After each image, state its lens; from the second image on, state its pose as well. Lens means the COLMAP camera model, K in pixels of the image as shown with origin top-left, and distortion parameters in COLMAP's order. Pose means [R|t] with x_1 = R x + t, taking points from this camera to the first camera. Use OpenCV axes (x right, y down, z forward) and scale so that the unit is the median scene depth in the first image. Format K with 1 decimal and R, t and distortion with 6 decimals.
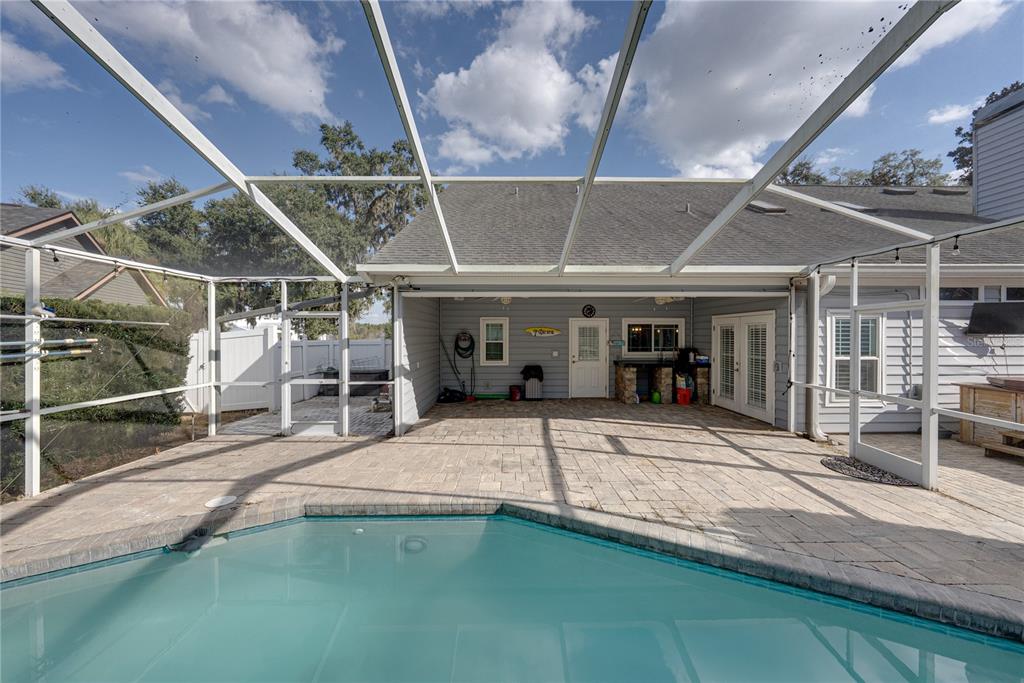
lens RADIAL K [[354.8, 0, 514.5], [0, 354.8, 336.2], [0, 0, 1]] dist [-0.003847, 0.000925]
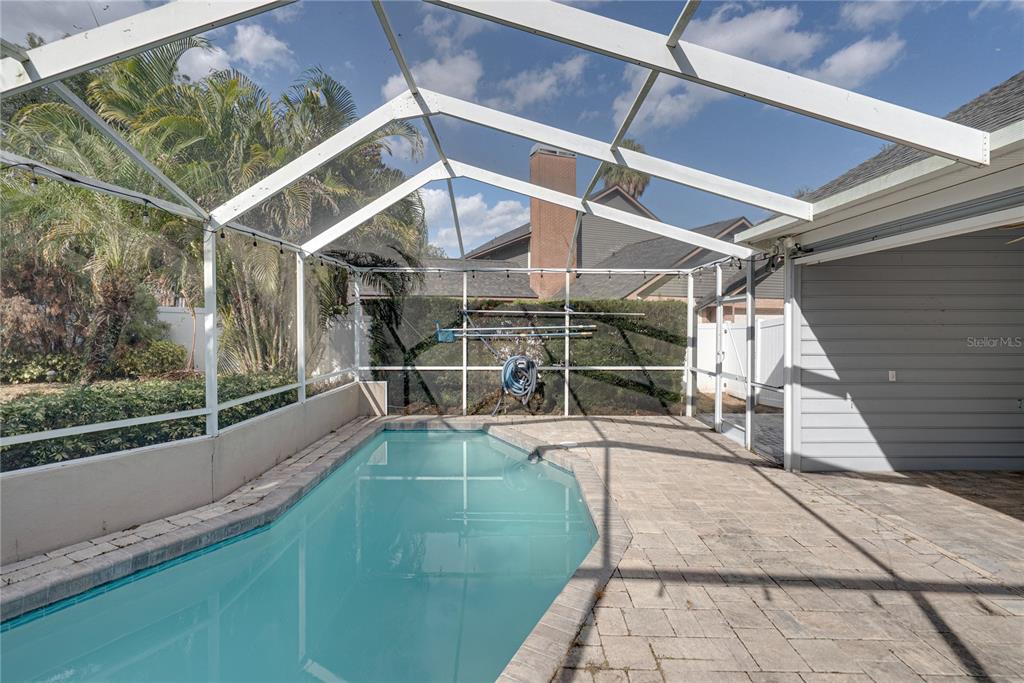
lens RADIAL K [[476.2, 0, 515.7], [0, 476.2, 330.2], [0, 0, 1]] dist [0.003437, -0.000370]
pose [[-0.012909, 0.016146, -0.999786, 0.601402], [-0.004467, 0.999859, 0.016205, -0.002314], [0.999907, 0.004675, -0.012835, 0.481793]]
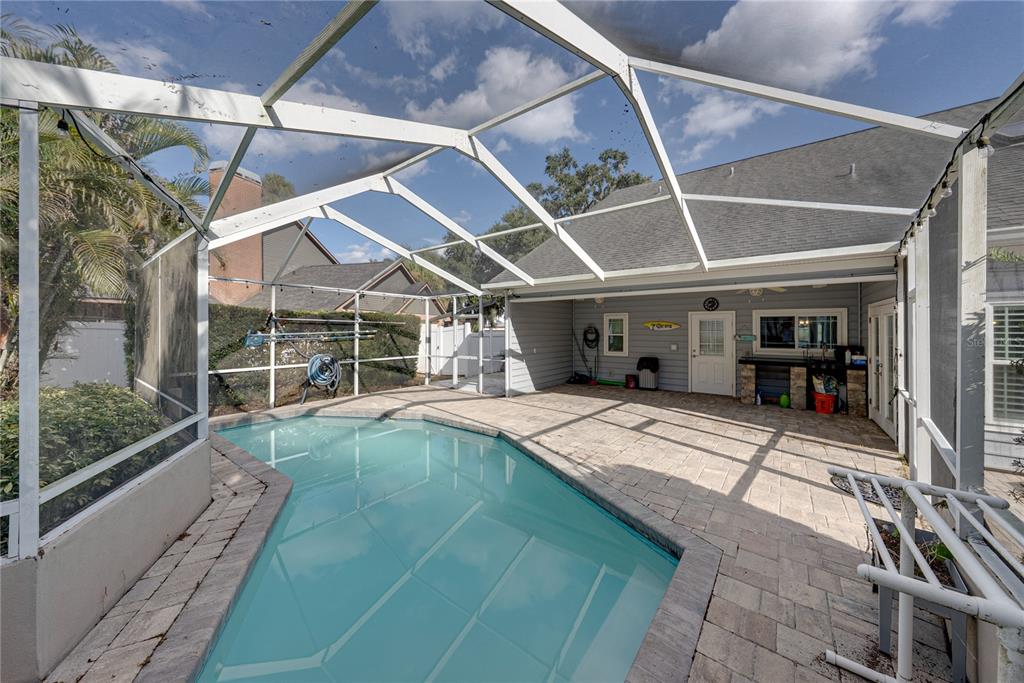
lens RADIAL K [[354.8, 0, 512.1], [0, 354.8, 324.7], [0, 0, 1]] dist [-0.003847, 0.000925]
pose [[0.784227, -0.006645, -0.620438, 0.608440], [-0.002868, 0.999893, -0.014334, 0.000440], [0.620467, 0.013021, 0.784125, -0.152579]]
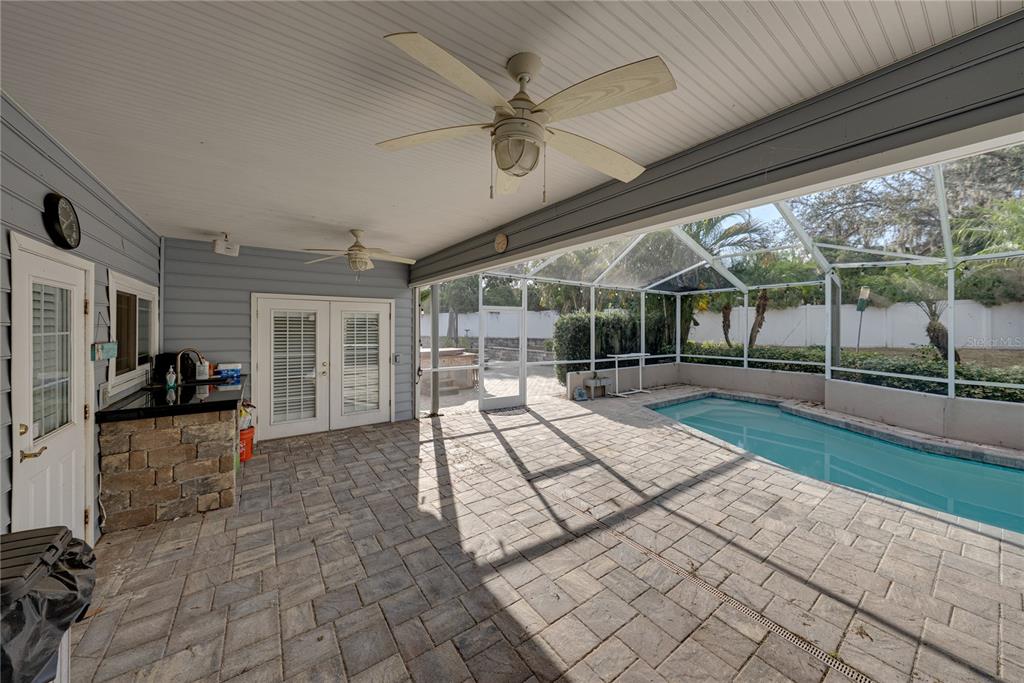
lens RADIAL K [[354.8, 0, 509.2], [0, 354.8, 328.9], [0, 0, 1]] dist [-0.003847, 0.000925]
pose [[-0.566191, -0.004533, 0.824262, -0.246741], [0.002097, 0.999974, 0.006940, -0.000707], [-0.824272, 0.005658, -0.566166, 1.403322]]
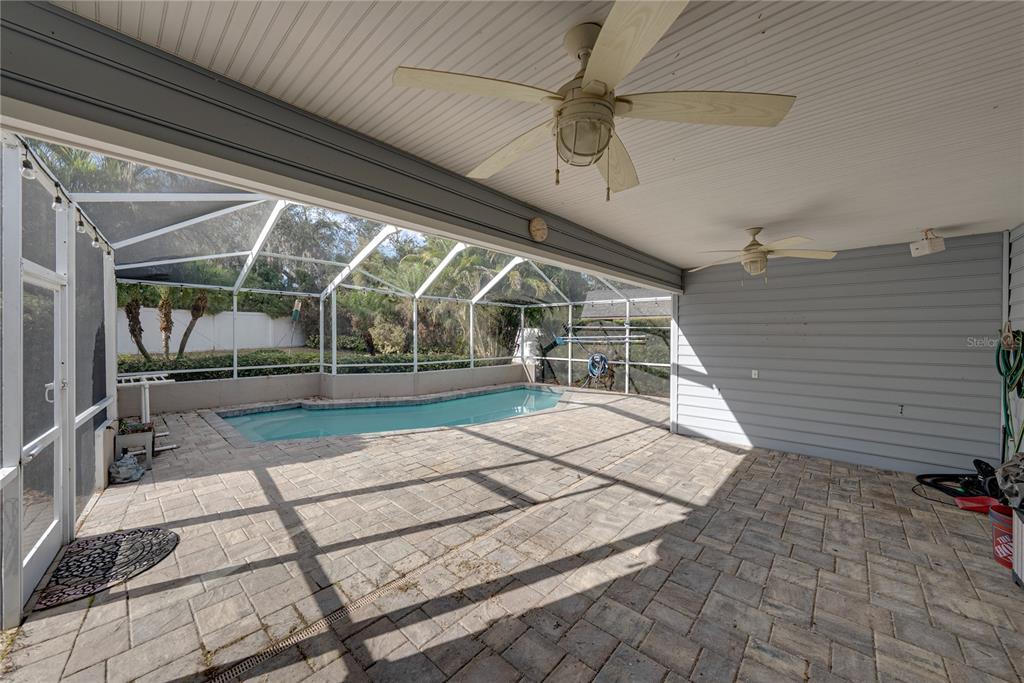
lens RADIAL K [[365.0, 0, 546.2], [0, 365.0, 335.2], [0, 0, 1]] dist [-0.003137, -0.000350]
pose [[-0.641482, -0.004499, -0.767125, 0.716435], [-0.009616, 0.999951, 0.002177, 0.002717], [0.767078, 0.008774, -0.641494, 1.392744]]
